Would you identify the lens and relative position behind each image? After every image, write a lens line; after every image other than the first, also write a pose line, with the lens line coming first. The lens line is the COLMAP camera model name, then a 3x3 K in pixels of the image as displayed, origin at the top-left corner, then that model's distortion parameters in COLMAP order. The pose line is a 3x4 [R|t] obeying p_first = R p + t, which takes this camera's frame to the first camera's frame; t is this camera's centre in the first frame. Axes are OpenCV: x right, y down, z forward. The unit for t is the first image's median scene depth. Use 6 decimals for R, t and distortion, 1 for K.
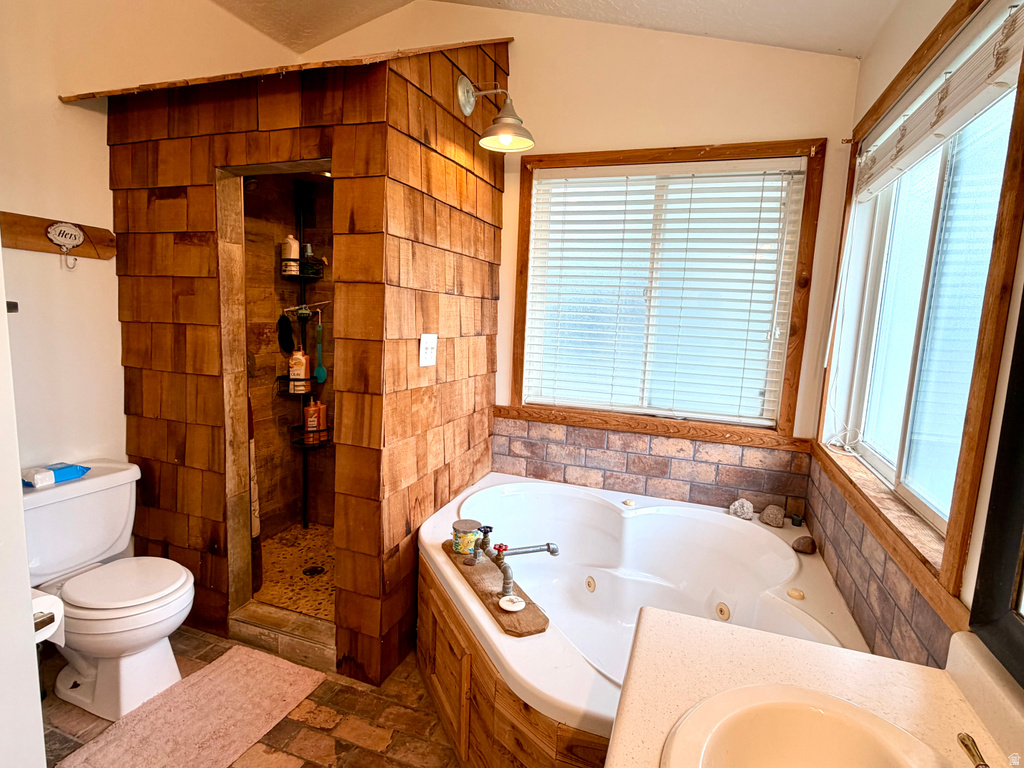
lens RADIAL K [[528.4, 0, 512.0], [0, 528.4, 384.0], [0, 0, 1]] dist [-0.000963, 0.000007]
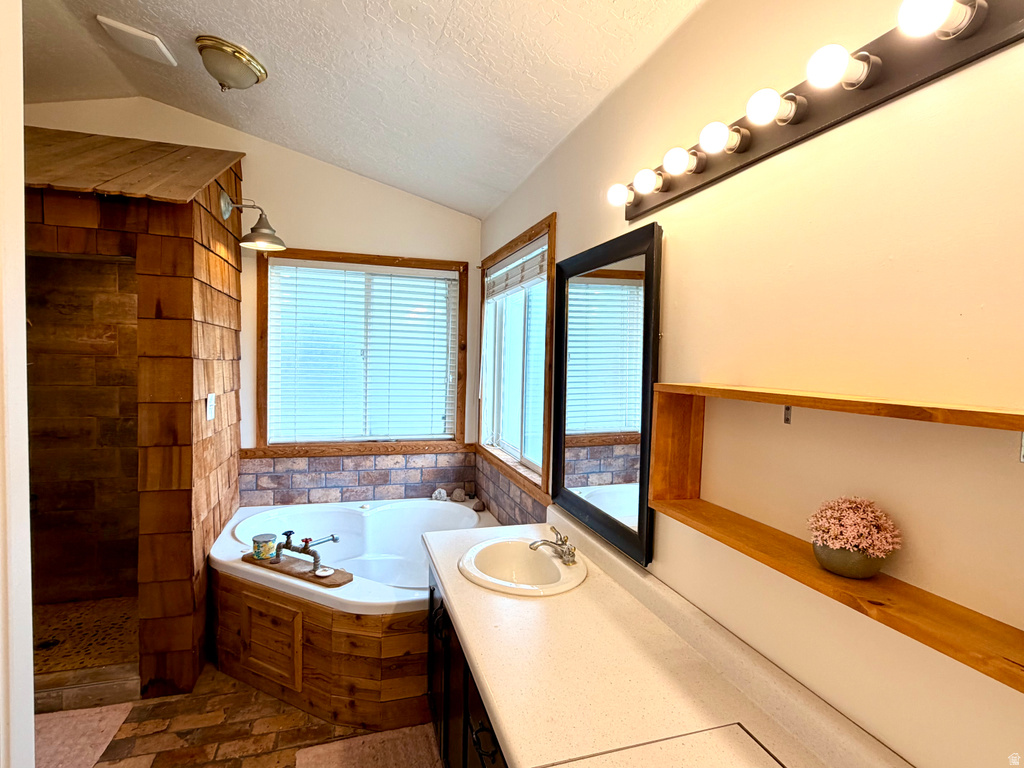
lens RADIAL K [[528.4, 0, 512.0], [0, 528.4, 384.0], [0, 0, 1]] dist [-0.000963, 0.000007]
pose [[0.798980, -0.051606, 0.599140, -0.316498], [0.090846, 0.995235, -0.035424, -0.008476], [-0.594456, 0.082733, 0.799861, -0.392313]]
